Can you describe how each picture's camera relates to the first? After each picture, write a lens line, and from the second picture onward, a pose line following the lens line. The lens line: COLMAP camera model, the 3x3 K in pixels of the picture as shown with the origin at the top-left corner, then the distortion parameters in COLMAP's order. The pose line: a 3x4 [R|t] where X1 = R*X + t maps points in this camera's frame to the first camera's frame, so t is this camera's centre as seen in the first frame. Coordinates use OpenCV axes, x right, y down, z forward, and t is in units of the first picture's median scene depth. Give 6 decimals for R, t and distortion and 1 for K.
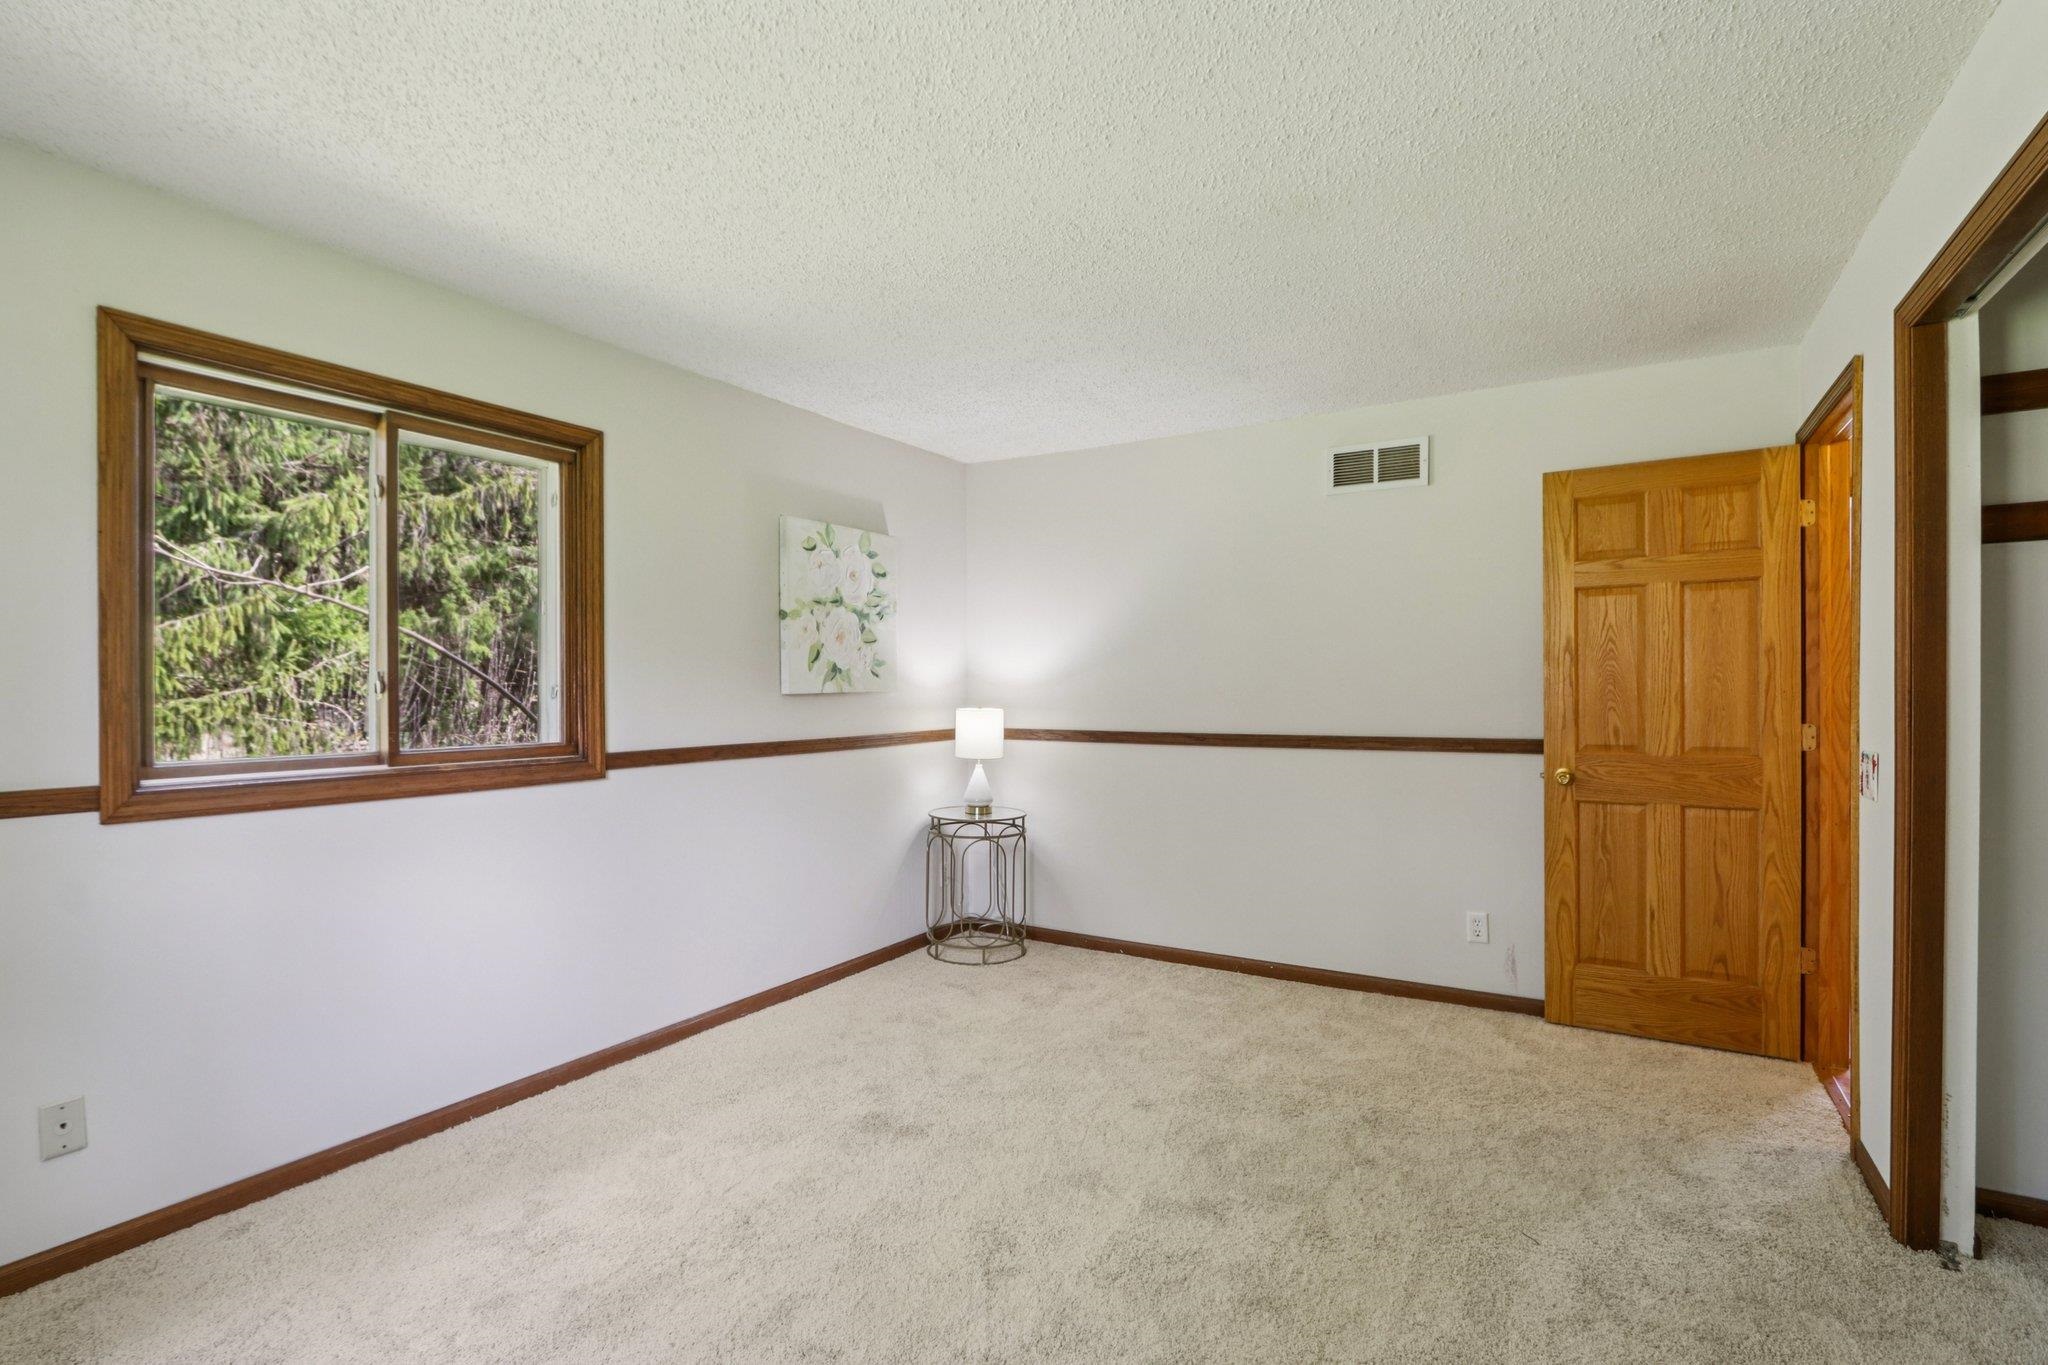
lens RADIAL K [[992.5, 0, 1013.8], [0, 992.5, 695.6], [0, 0, 1]] dist [-0.020089, 0.003655]
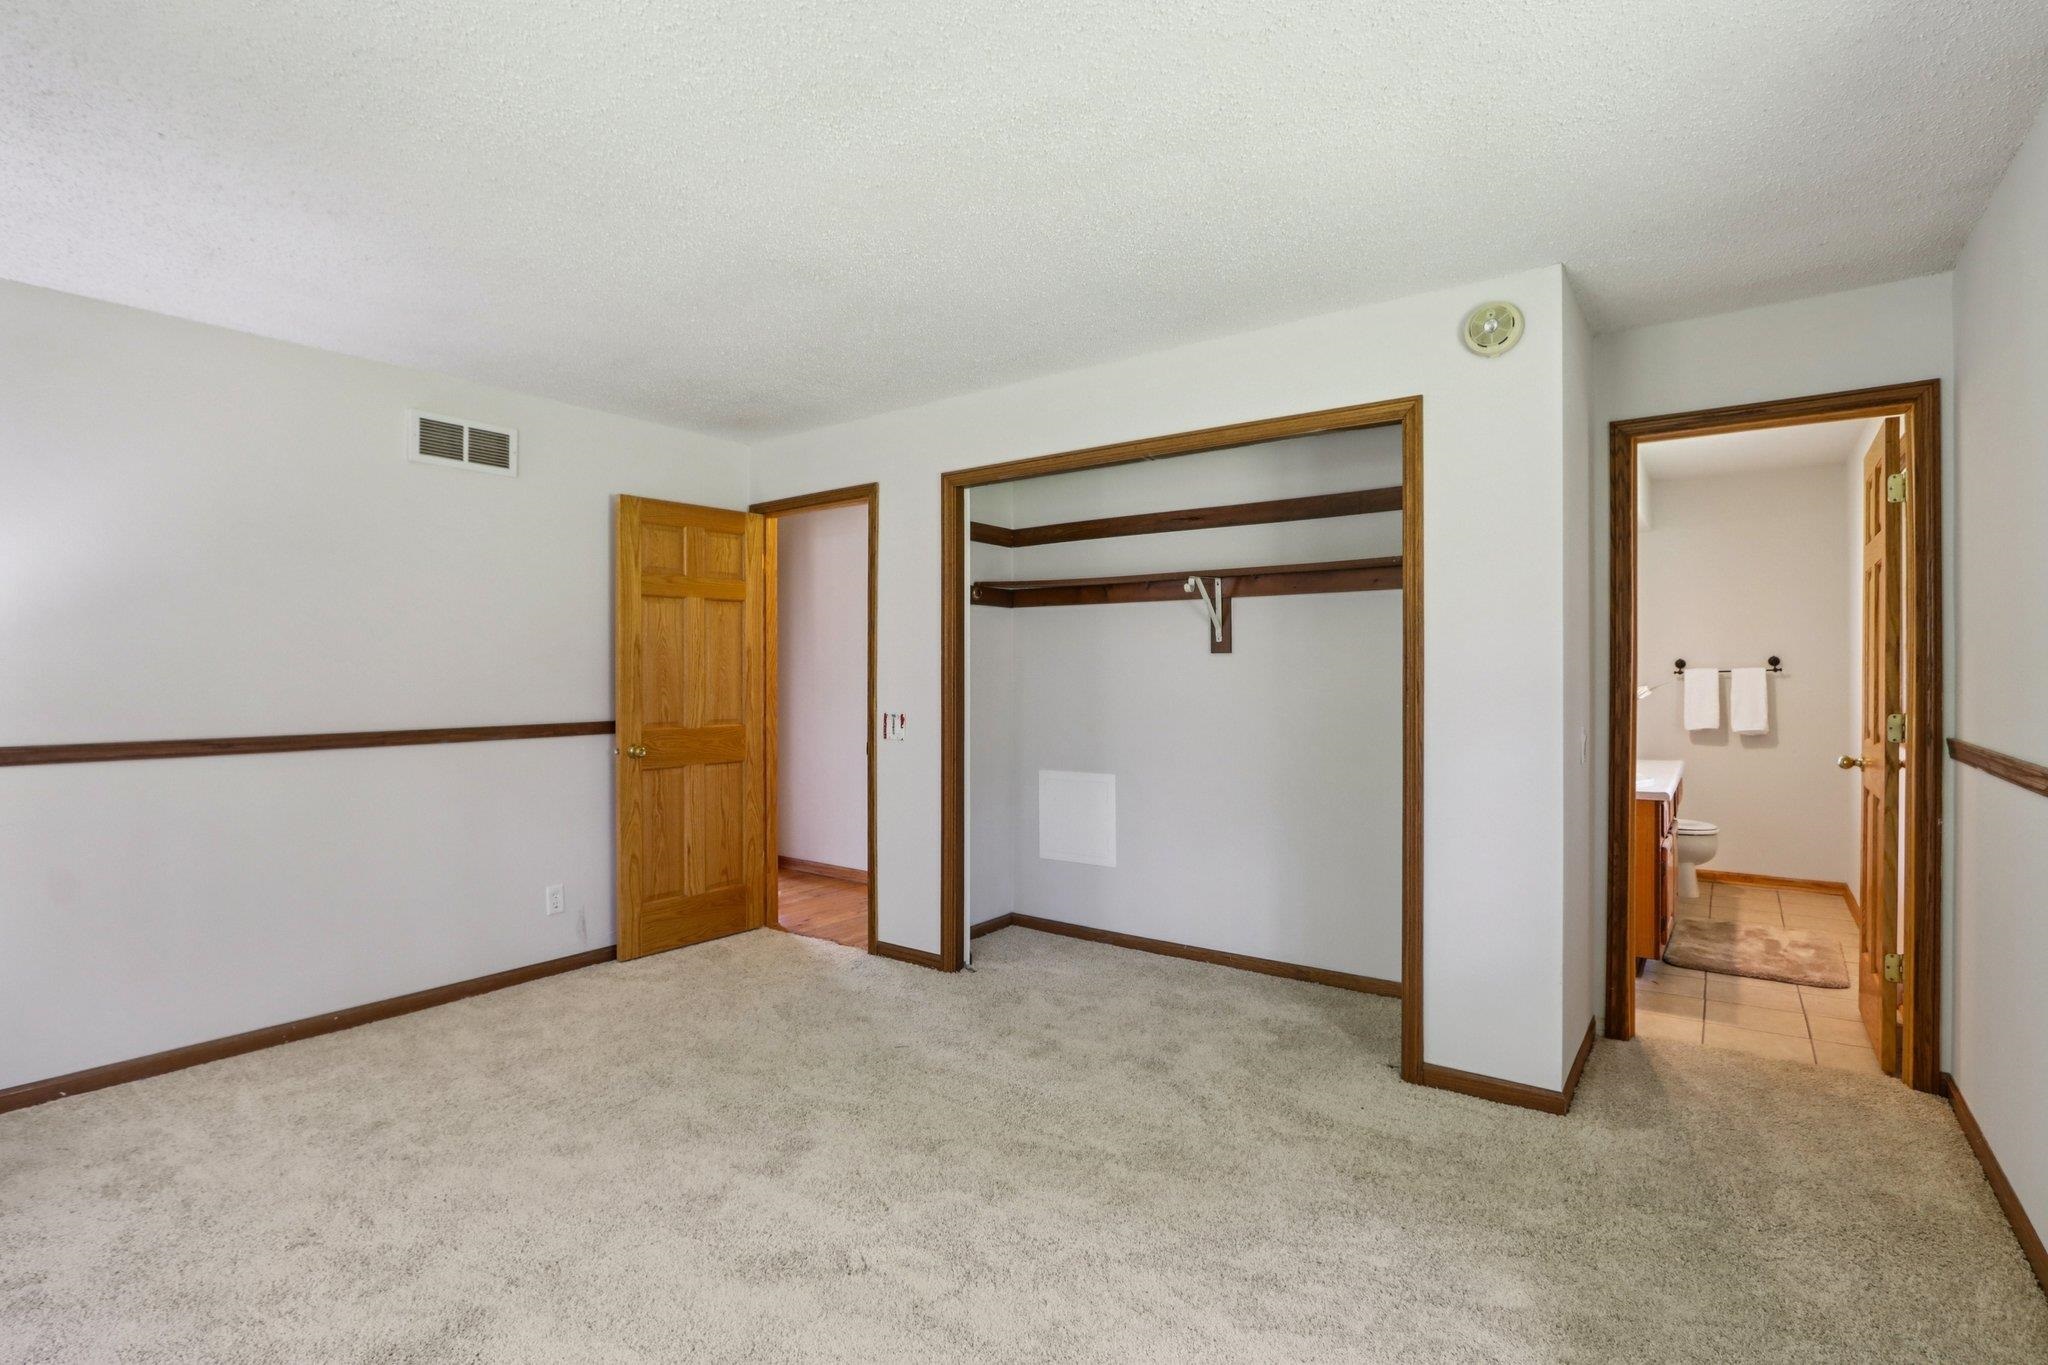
lens RADIAL K [[992.5, 0, 1006.4], [0, 992.5, 677.1], [0, 0, 1]] dist [-0.020089, 0.003655]
pose [[0.079067, -0.000863, 0.996869, -0.624493], [0.008565, 0.999963, 0.000186, -0.003801], [-0.996832, 0.008524, 0.079072, 0.470586]]
